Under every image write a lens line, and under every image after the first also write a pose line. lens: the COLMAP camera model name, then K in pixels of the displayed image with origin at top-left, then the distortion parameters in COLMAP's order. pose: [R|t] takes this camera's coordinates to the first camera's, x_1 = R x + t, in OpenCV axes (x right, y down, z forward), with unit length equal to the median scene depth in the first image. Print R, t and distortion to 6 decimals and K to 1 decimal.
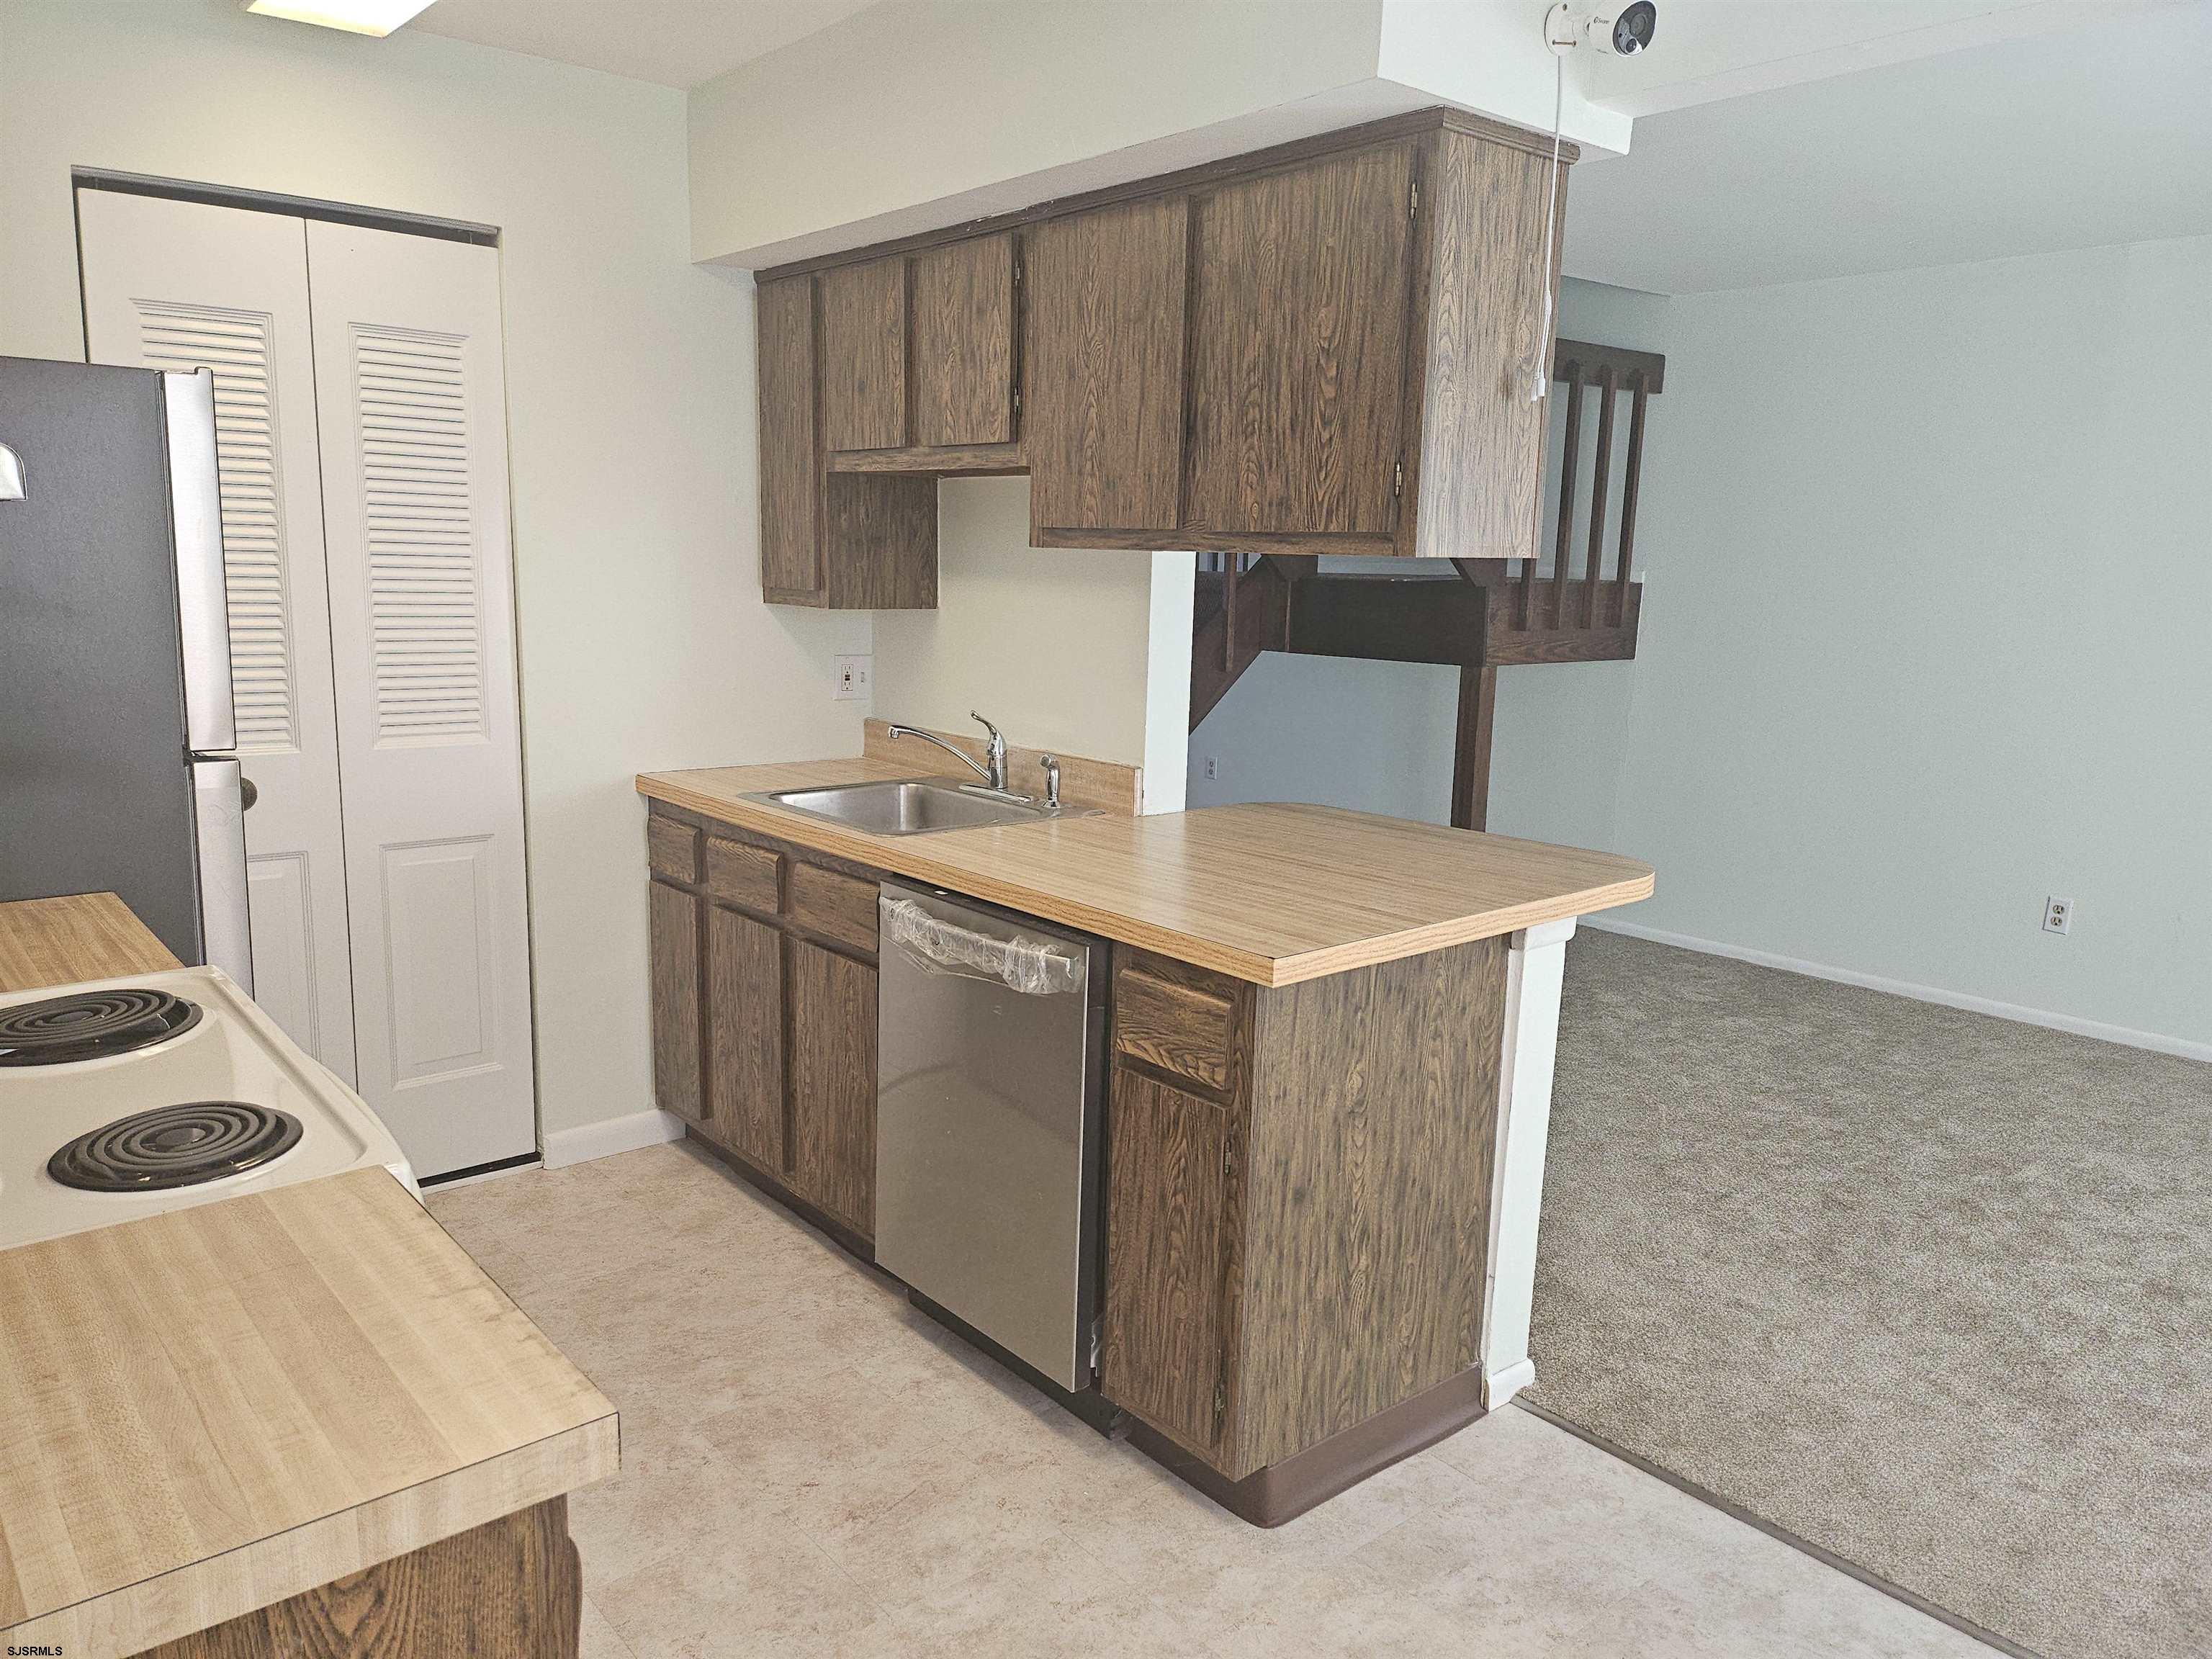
lens RADIAL K [[1553.0, 0, 1091.2], [0, 1553.0, 841.5], [0, 0, 1]] dist [0.068643, -0.077124]
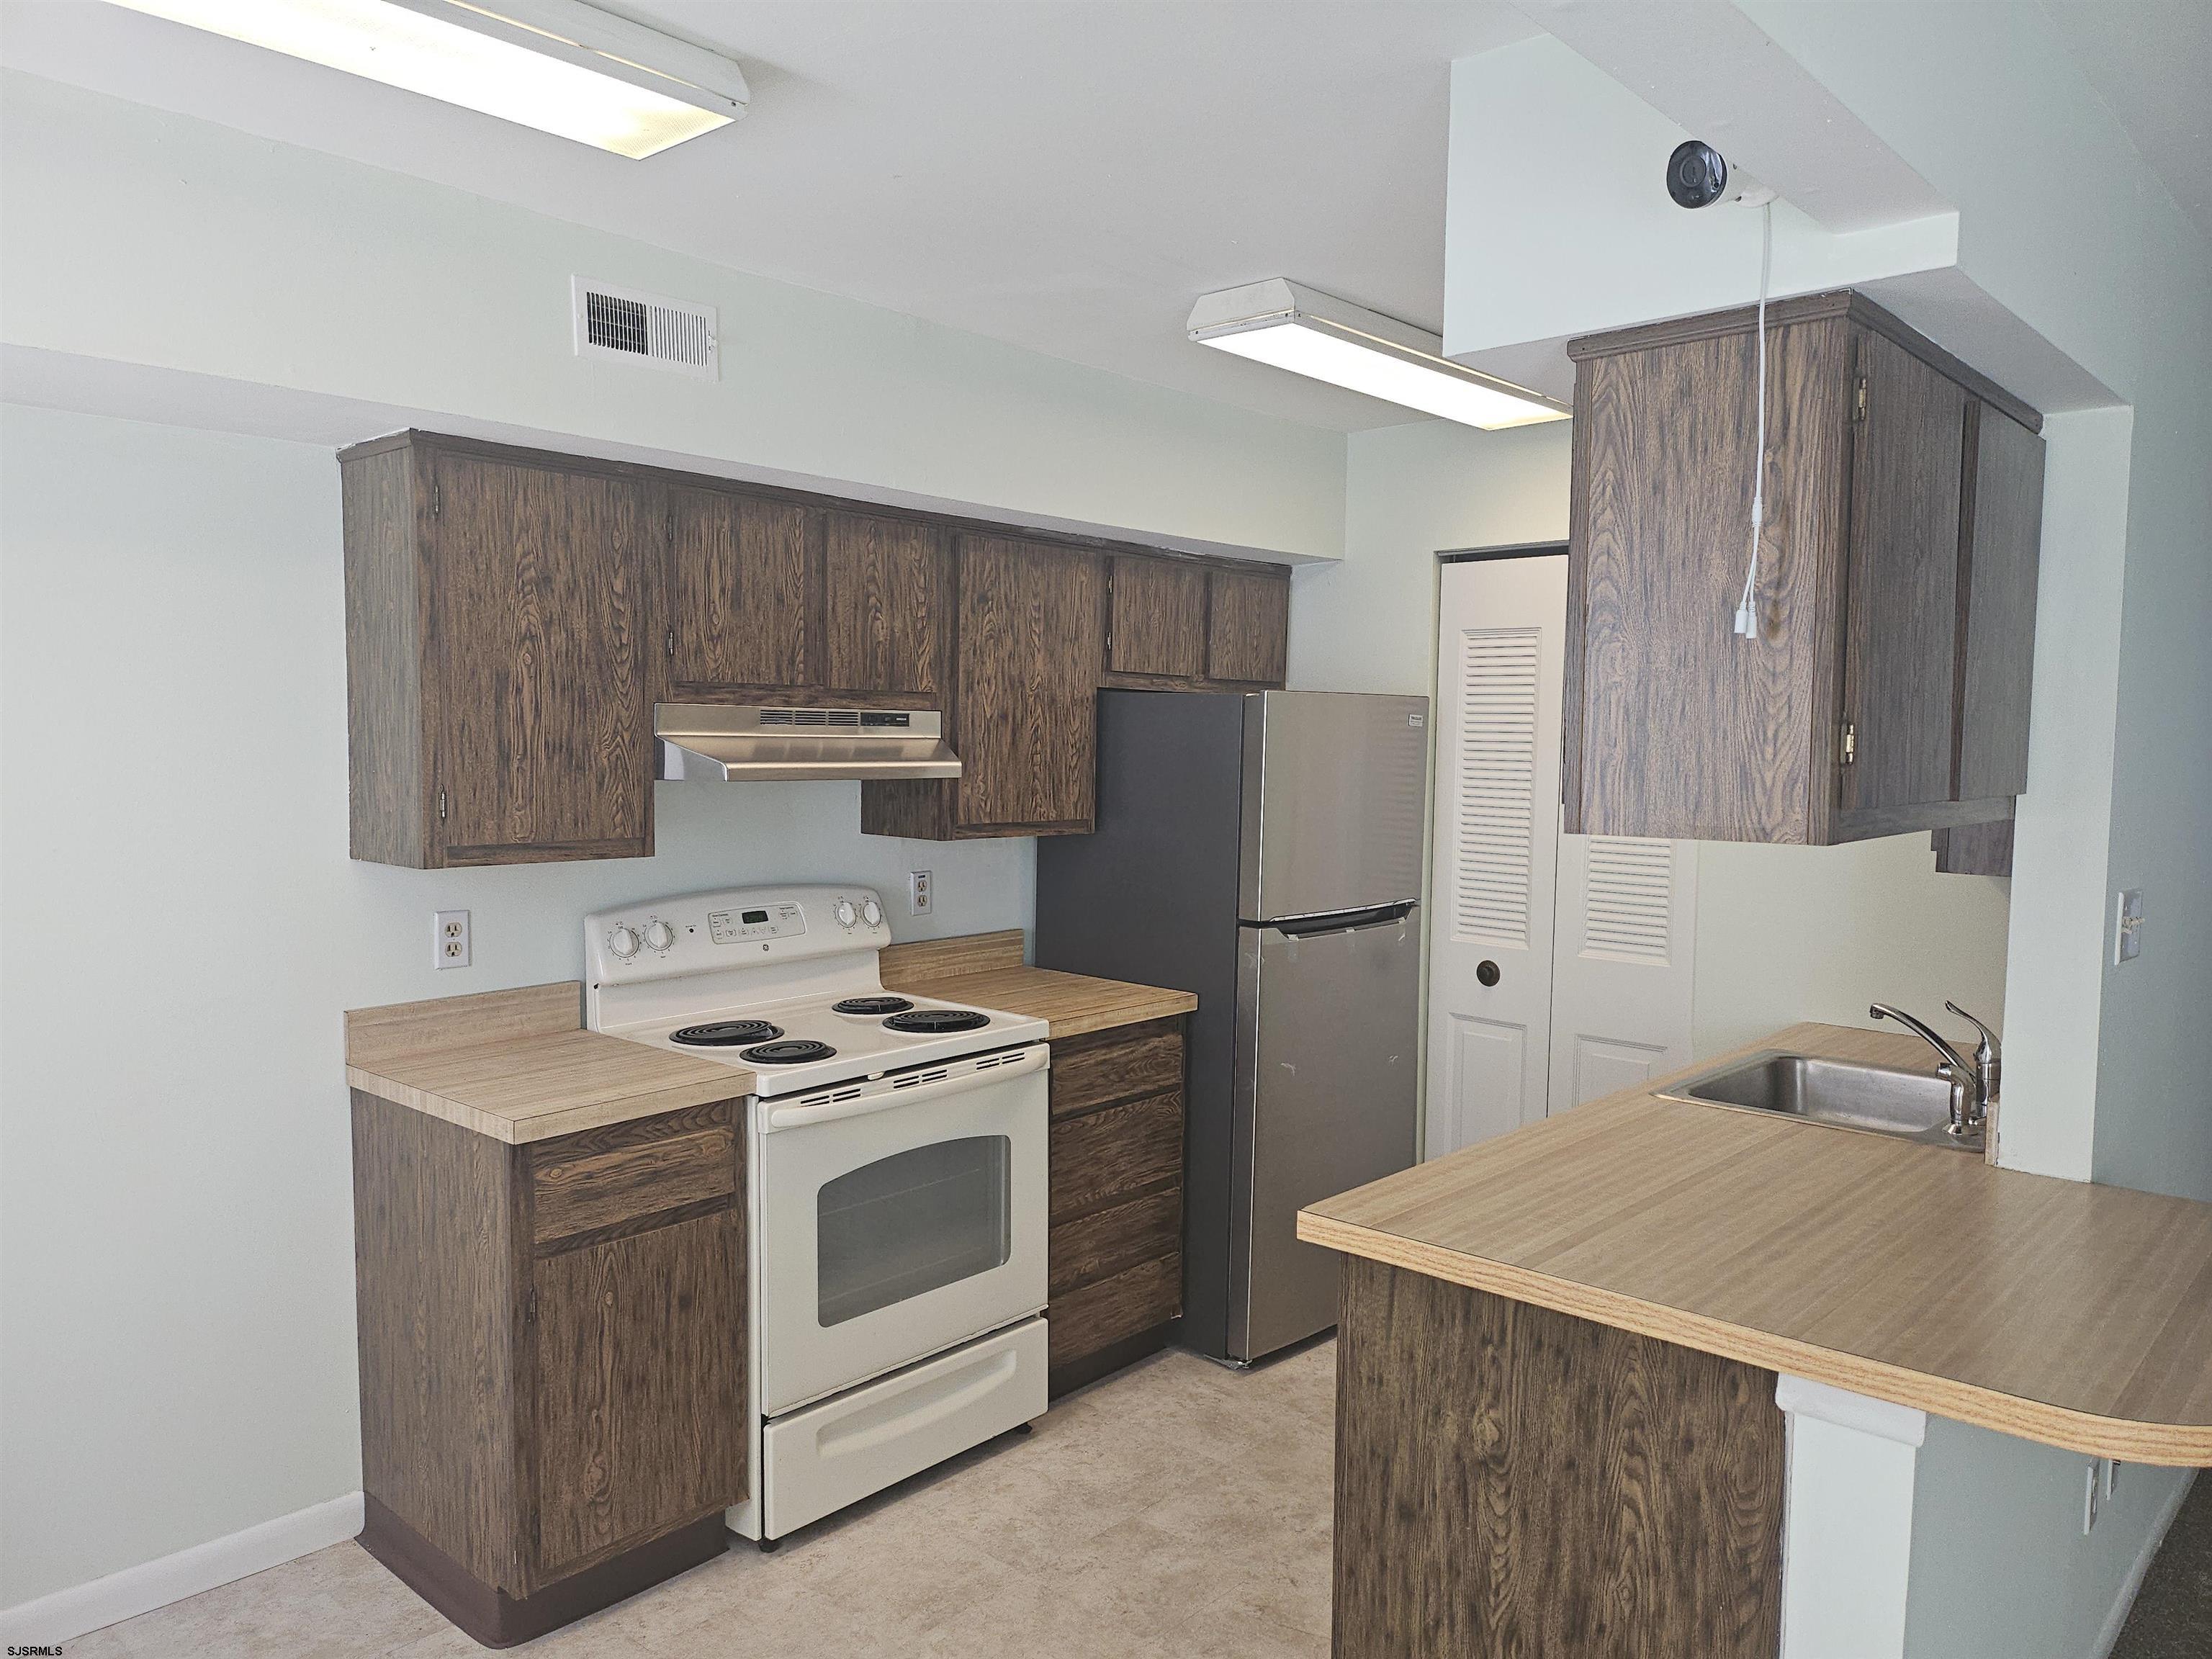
lens RADIAL K [[1553.0, 0, 1100.4], [0, 1553.0, 835.4], [0, 0, 1]] dist [0.068643, -0.077124]
pose [[0.136784, 0.047357, -0.989468, 0.932425], [-0.194956, 0.980608, 0.019982, -0.135633], [0.971227, 0.190170, 0.143364, 0.574724]]
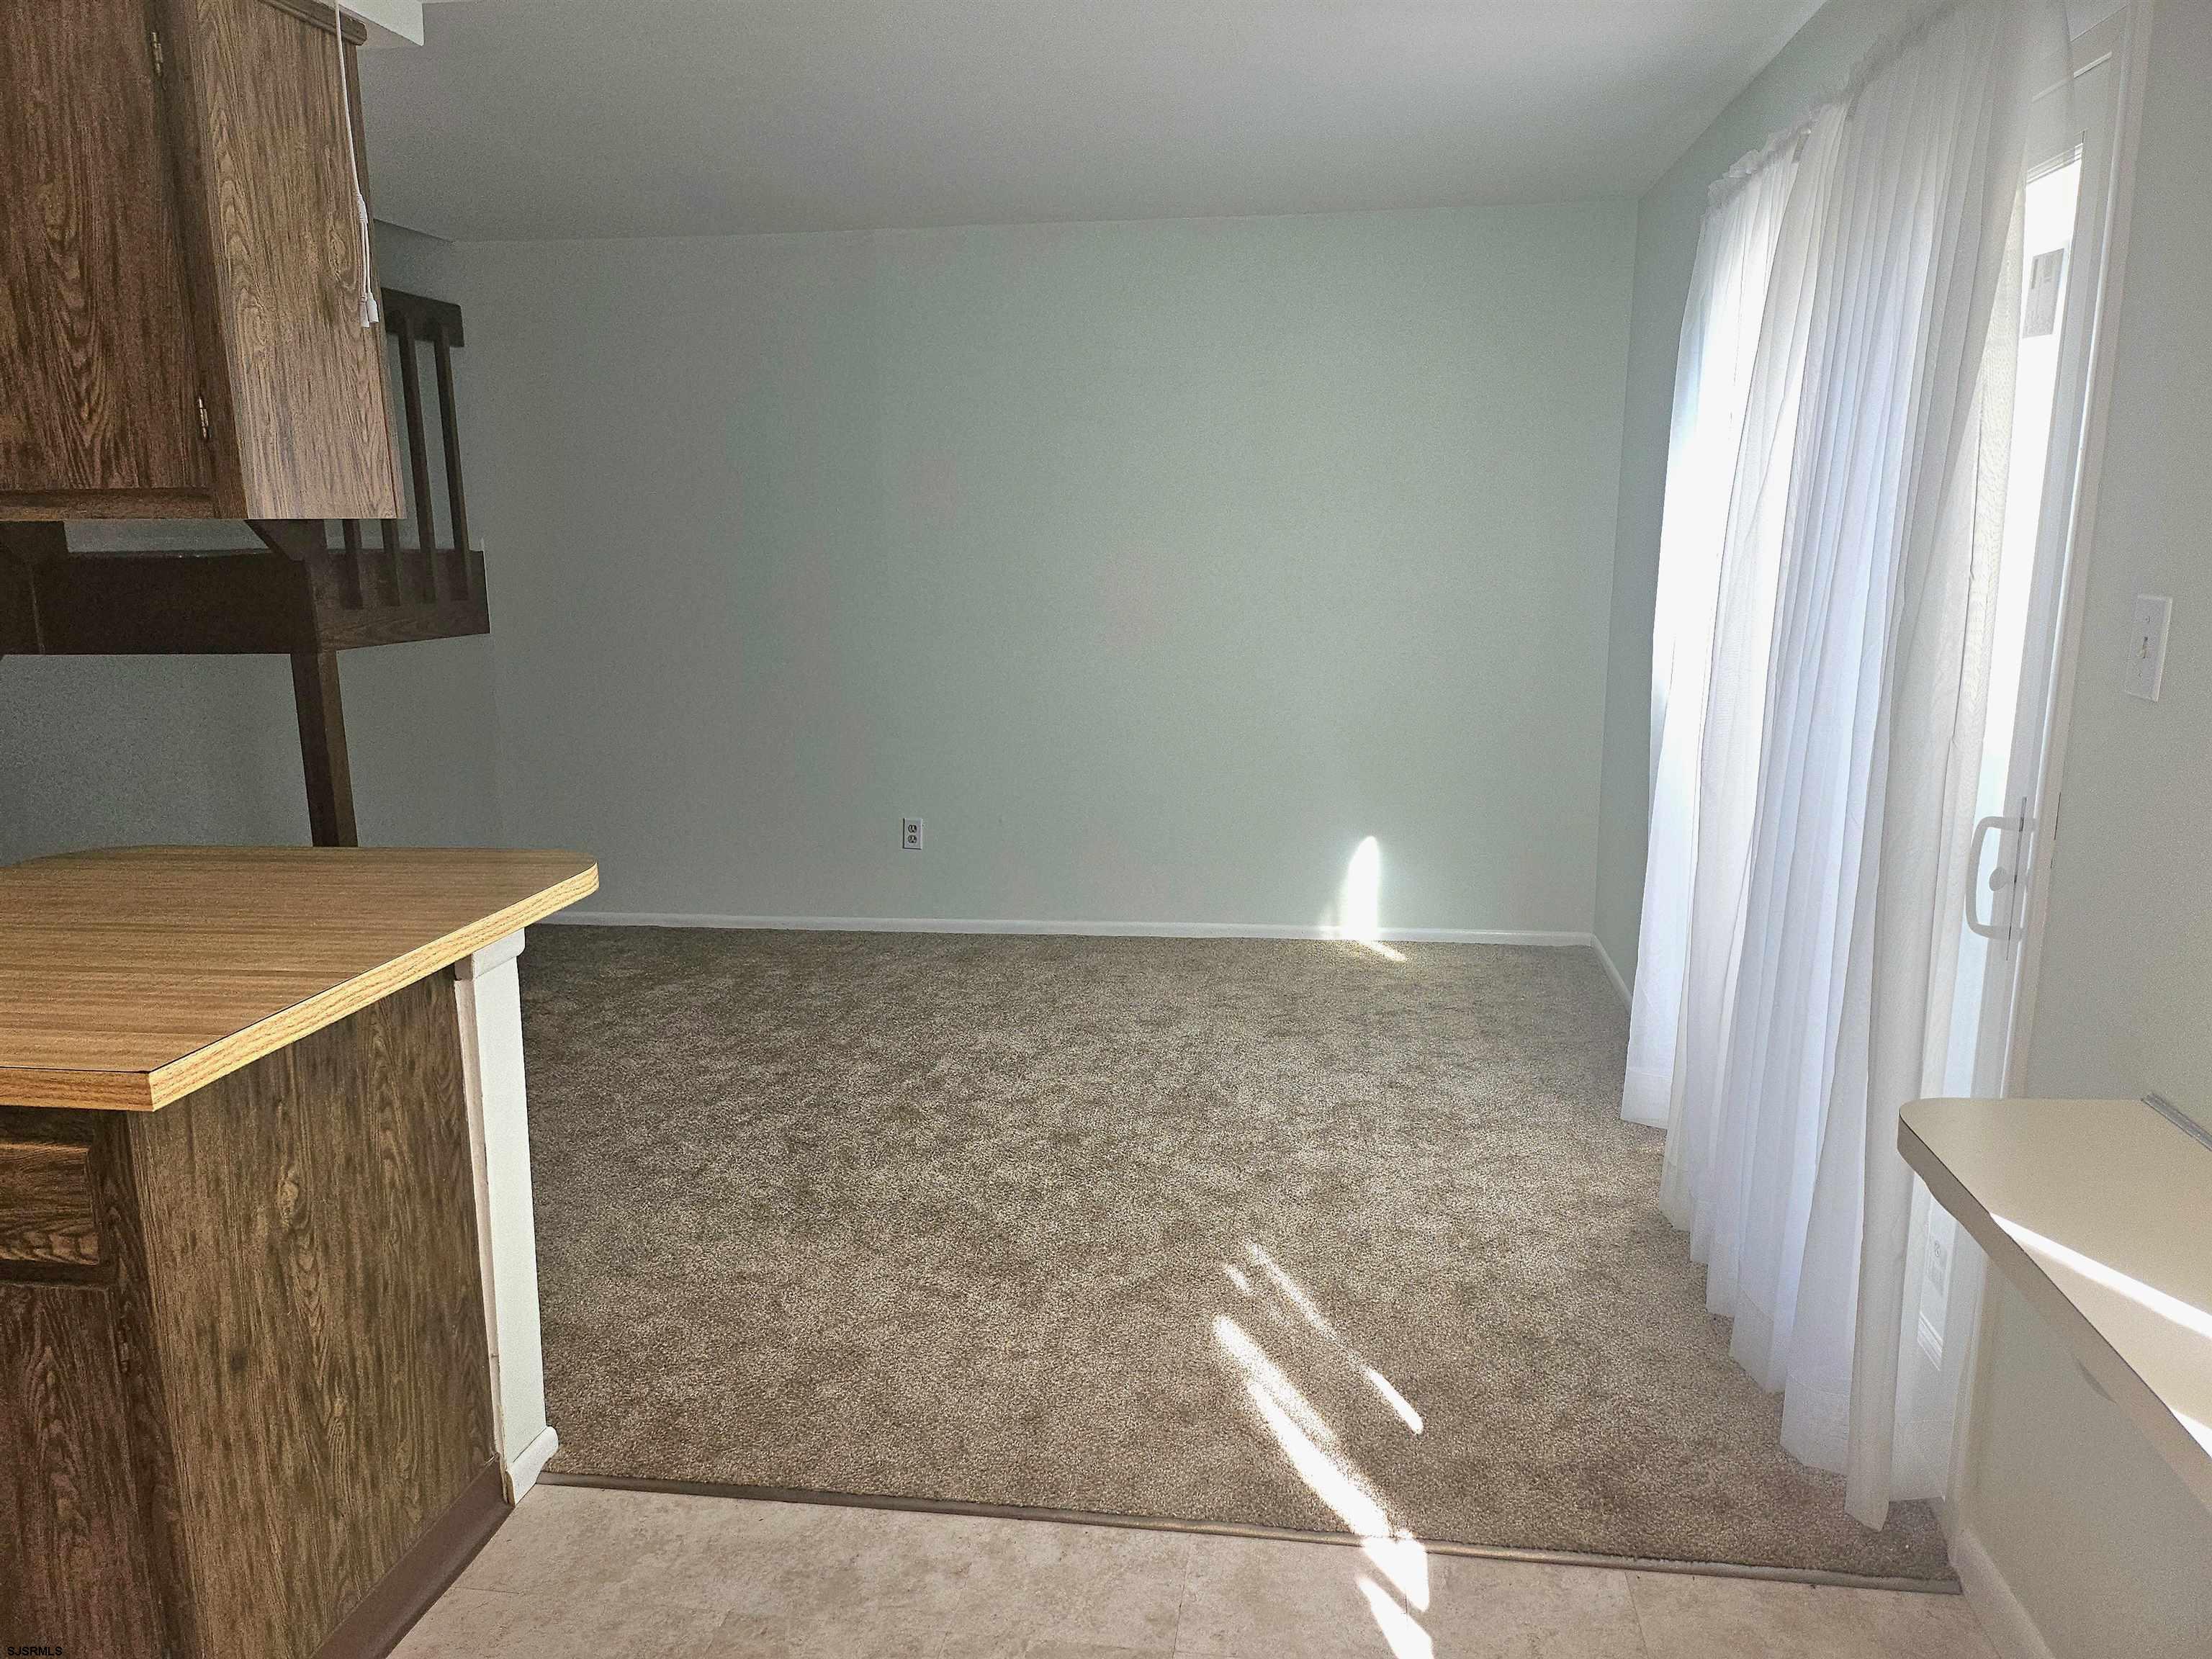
lens RADIAL K [[1553.0, 0, 1124.1], [0, 1553.0, 847.5], [0, 0, 1]] dist [0.068643, -0.077124]
pose [[0.741973, -0.162949, 0.650326, -0.005416], [0.148271, 0.985877, 0.077860, -0.015530], [-0.653828, 0.038655, 0.755655, 0.114865]]
